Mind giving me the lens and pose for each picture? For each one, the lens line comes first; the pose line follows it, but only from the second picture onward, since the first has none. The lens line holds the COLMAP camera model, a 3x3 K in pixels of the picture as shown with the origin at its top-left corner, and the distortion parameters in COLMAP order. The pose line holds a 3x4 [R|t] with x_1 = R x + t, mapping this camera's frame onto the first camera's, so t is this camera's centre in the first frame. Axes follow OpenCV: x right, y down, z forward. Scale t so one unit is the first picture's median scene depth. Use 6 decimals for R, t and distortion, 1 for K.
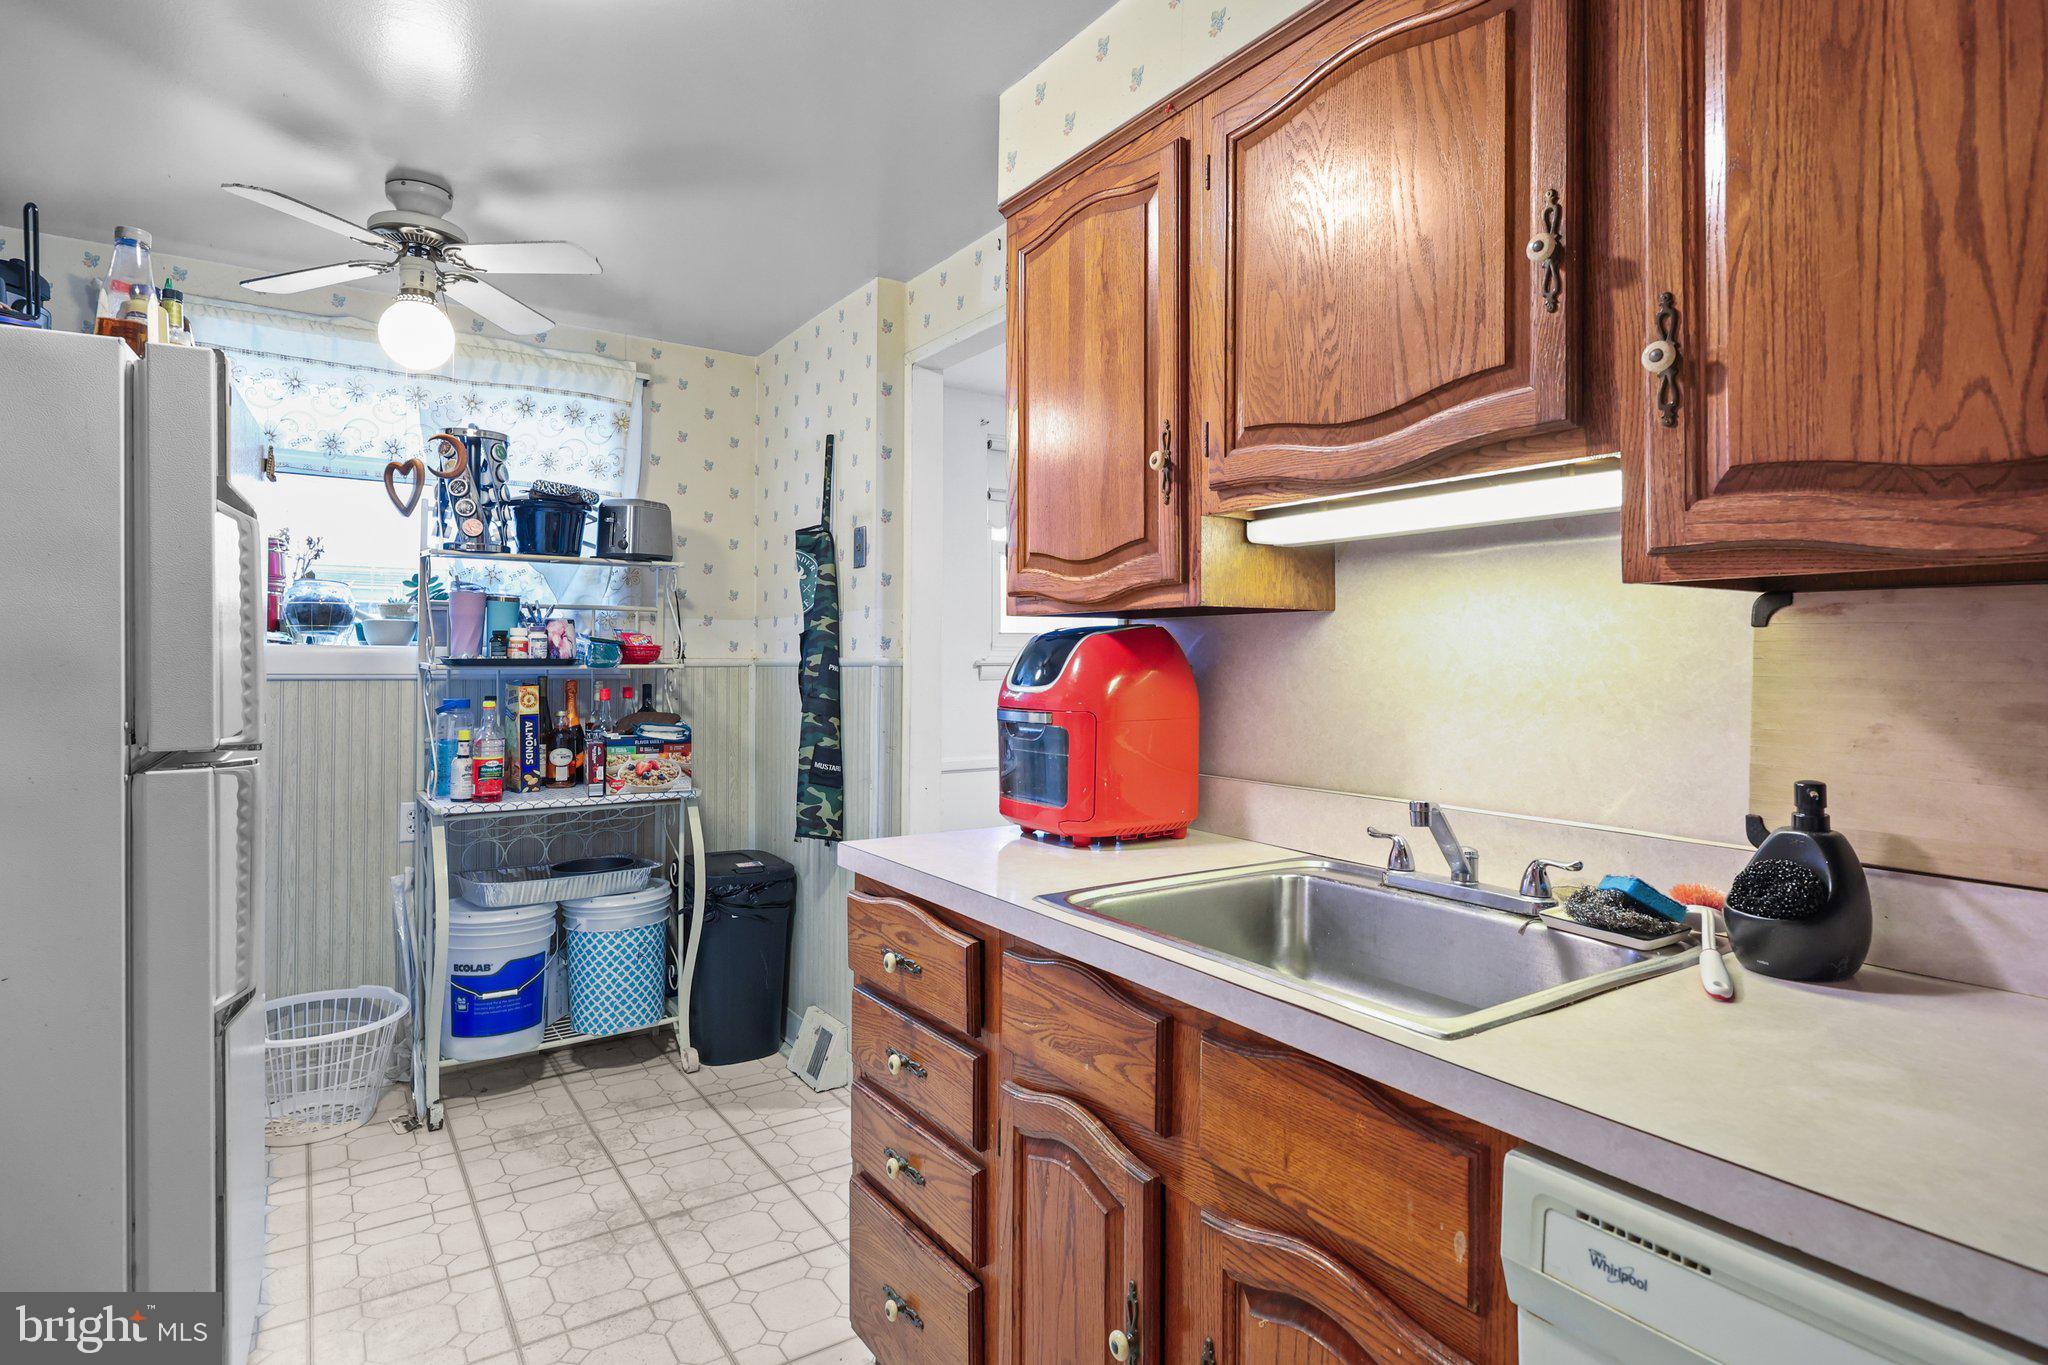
lens RADIAL K [[1079.4, 0, 1024.7], [0, 1079.4, 654.7], [0, 0, 1]] dist [-0.000275, -0.001188]
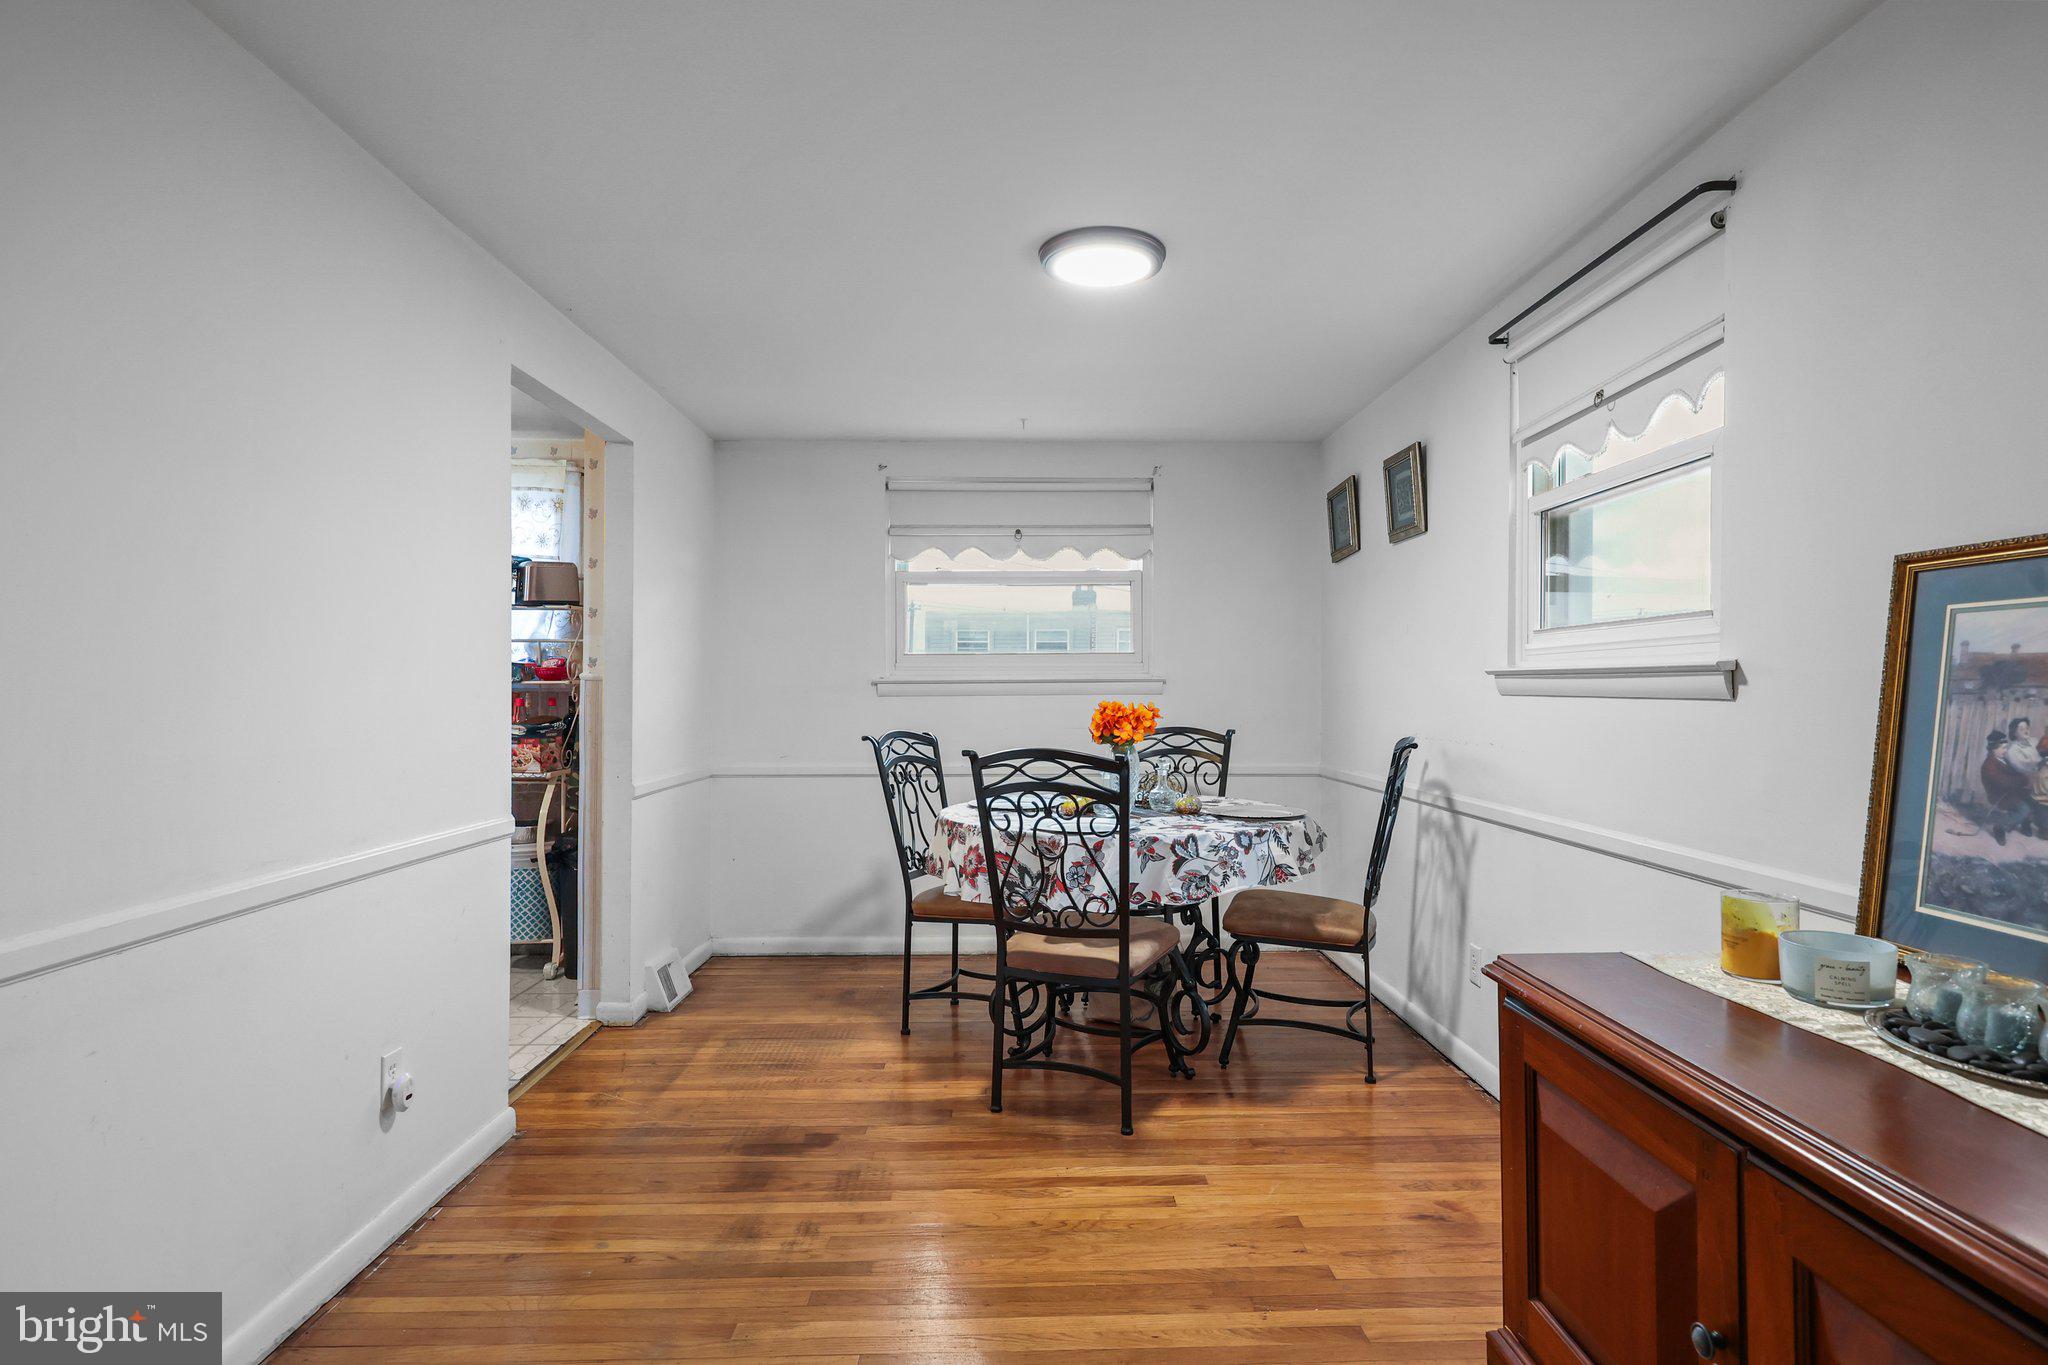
lens RADIAL K [[1053.4, 0, 1024.0], [0, 1053.4, 682.5], [0, 0, 1]] dist [-0.000202, 0.000049]
pose [[0.838557, -0.004249, -0.544797, 0.938849], [0.002564, 0.999989, -0.003852, 0.018329], [0.544808, 0.001834, 0.838559, 0.223216]]
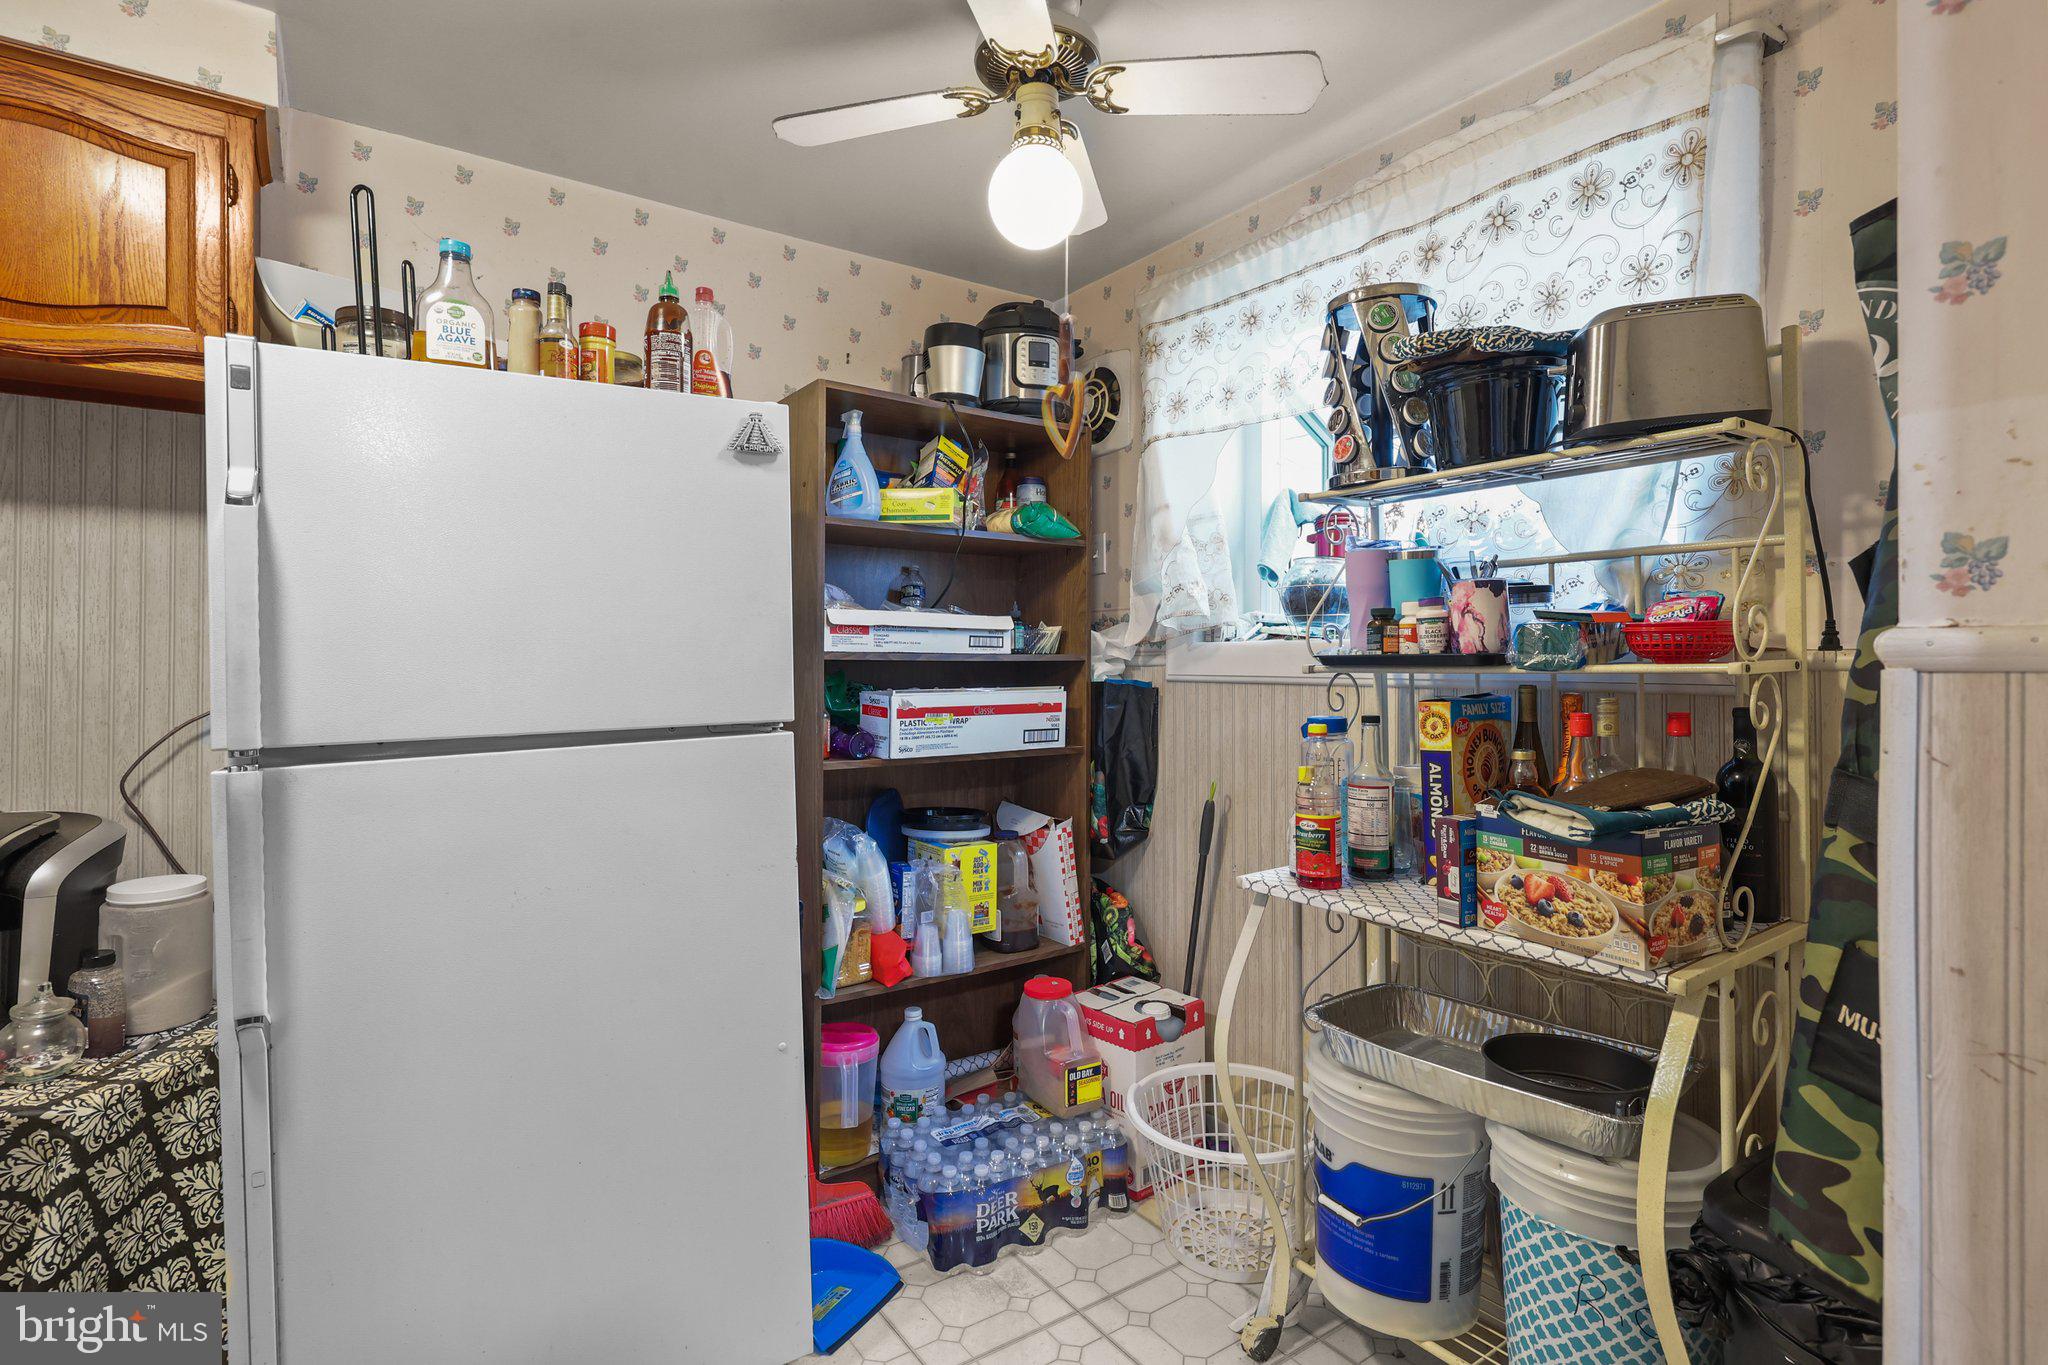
lens RADIAL K [[991.0, 0, 1026.6], [0, 991.0, 655.5], [0, 0, 1]] dist [0.000073, 0.000850]
pose [[0.009788, -0.011281, -0.999888, 0.066416], [0.005528, 0.999922, -0.011227, 0.009026], [0.999937, -0.005418, 0.009850, 0.774596]]
